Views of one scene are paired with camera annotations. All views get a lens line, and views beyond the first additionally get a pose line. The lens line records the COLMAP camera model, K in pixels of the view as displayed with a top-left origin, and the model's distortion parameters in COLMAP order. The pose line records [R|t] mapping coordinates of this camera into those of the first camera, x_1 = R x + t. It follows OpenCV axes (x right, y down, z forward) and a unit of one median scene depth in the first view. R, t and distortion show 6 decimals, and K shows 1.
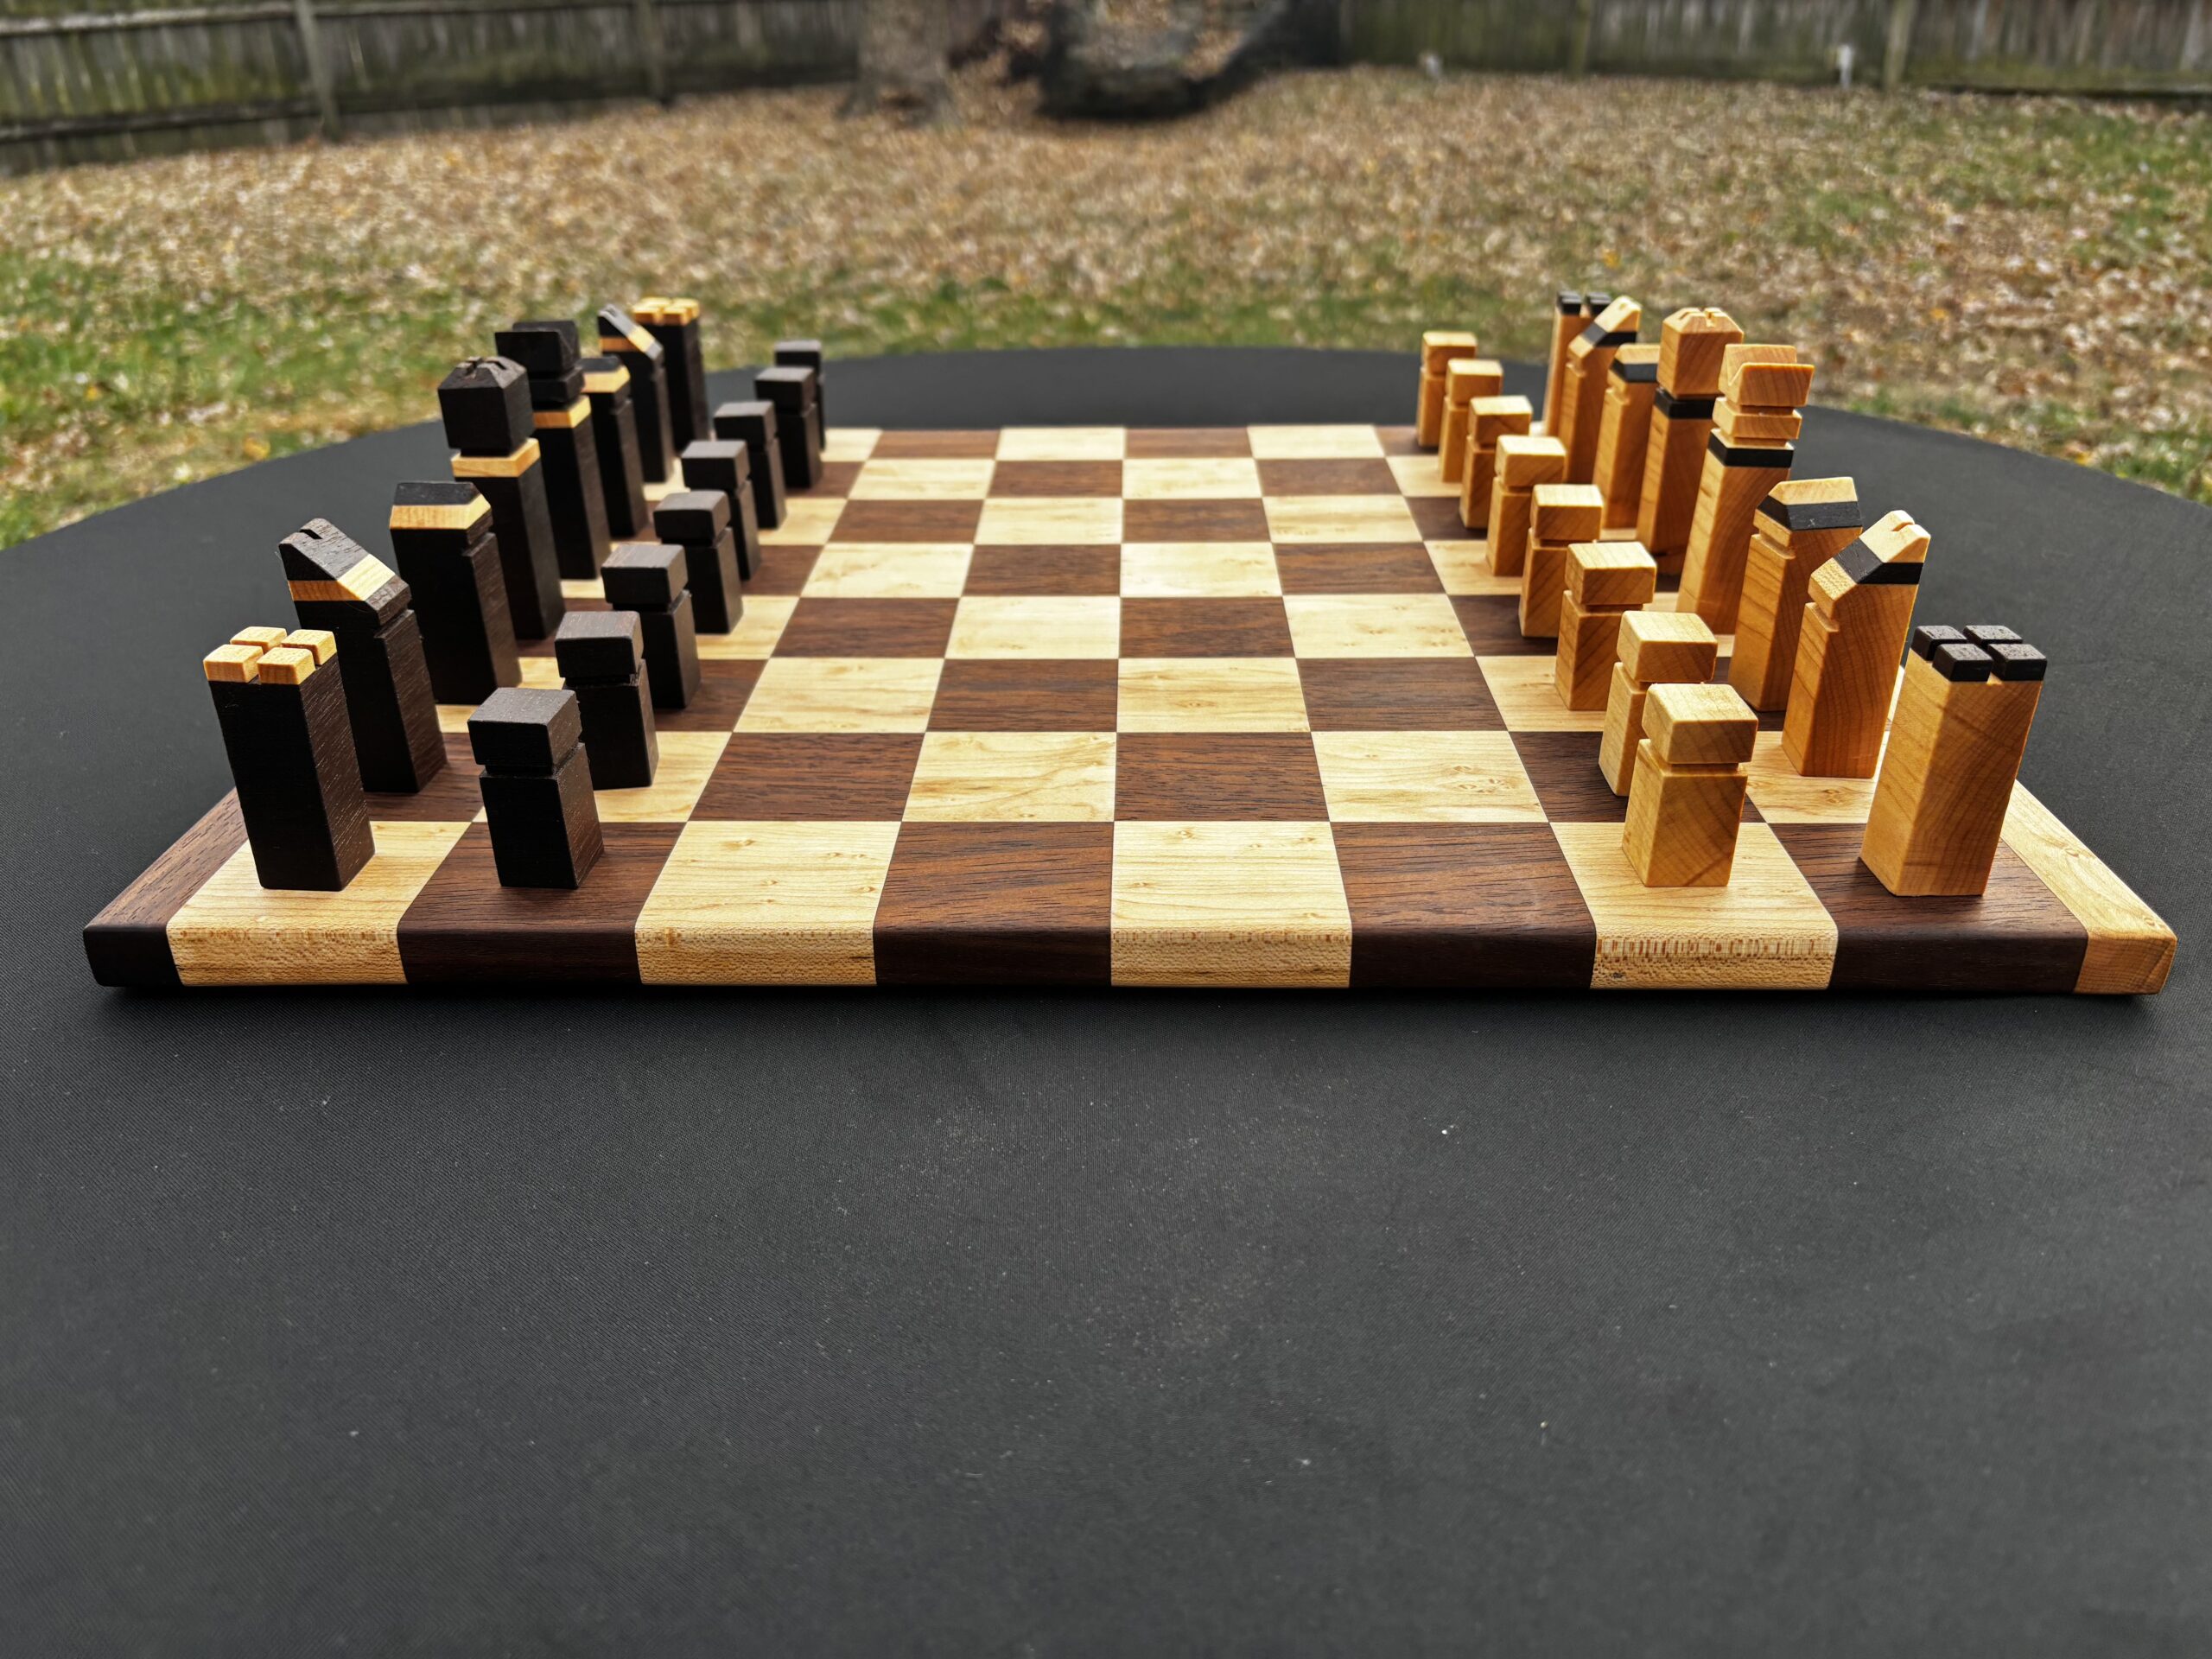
lens RADIAL K [[1827.5, 0, 1099.6], [0, 1827.5, 817.1], [0, 0, 1]] dist [0.033546, -0.068897]
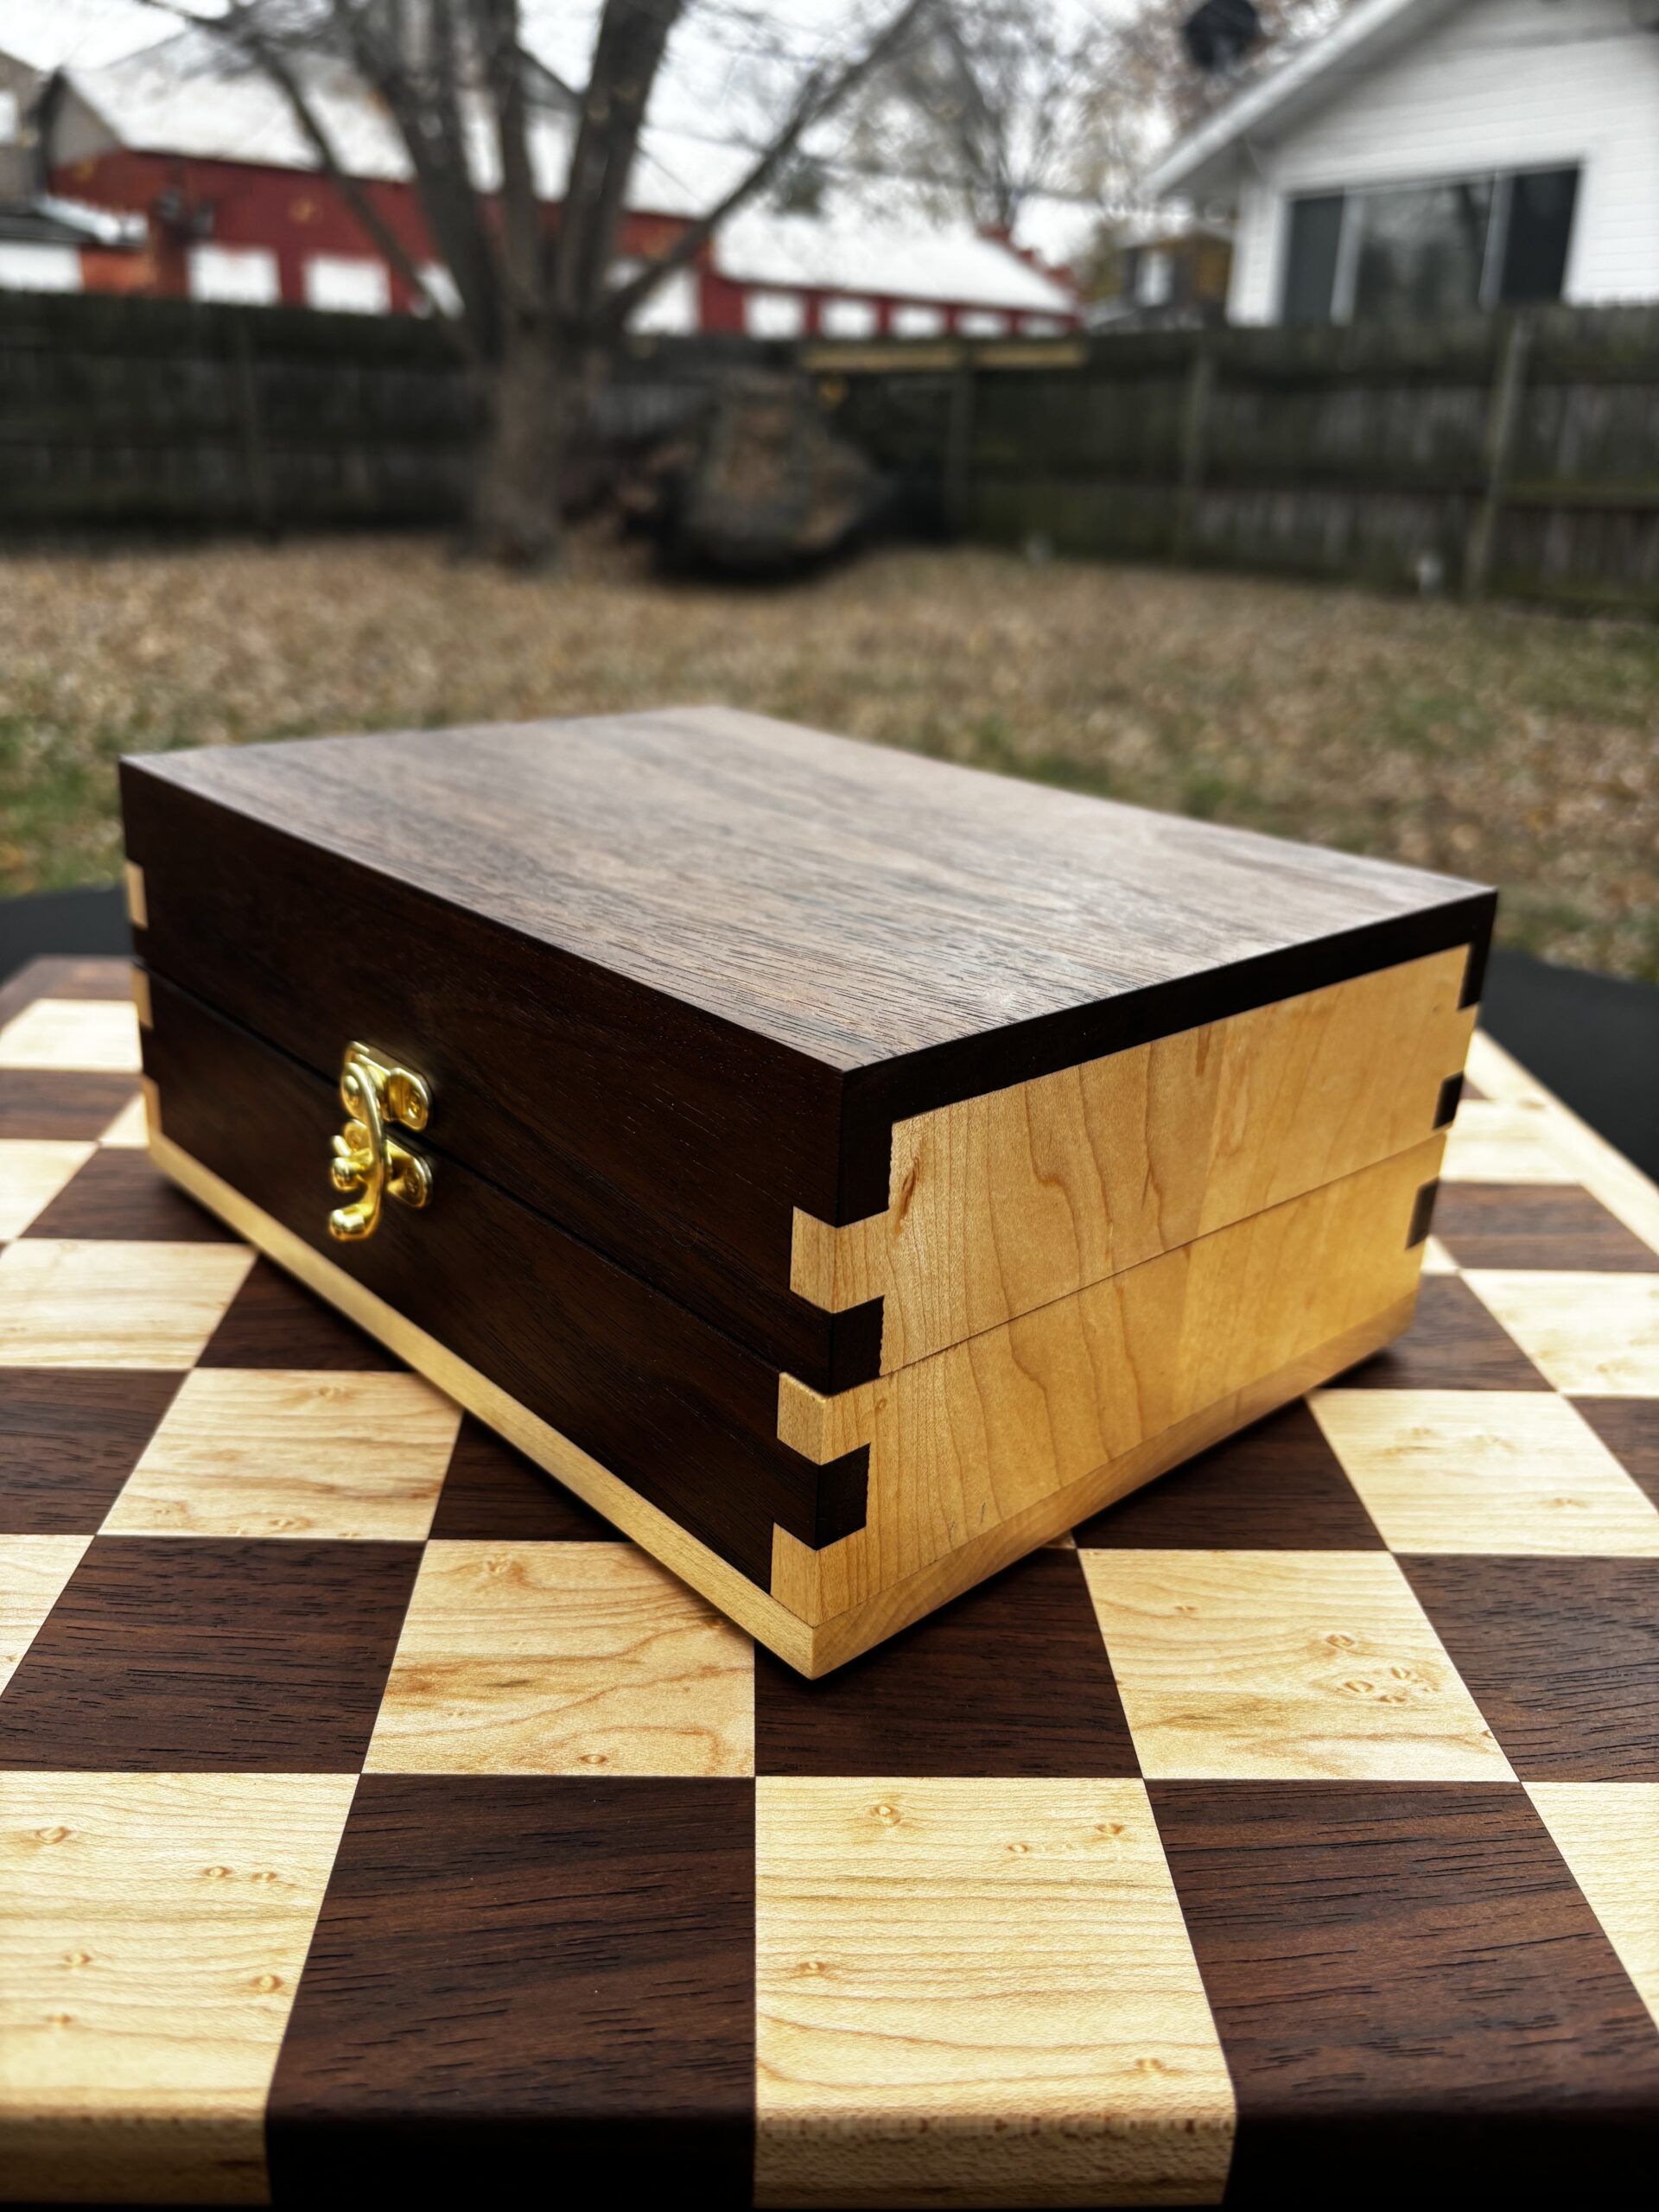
lens RADIAL K [[1827.5, 0, 844.1], [0, 1827.5, 1125.4], [0, 0, 1]] dist [0.033546, -0.068897]
pose [[0.995808, 0.035717, 0.084207, -0.015472], [-0.028962, 0.996365, -0.080116, -0.117999], [-0.086763, 0.077342, 0.993222, 0.345235]]
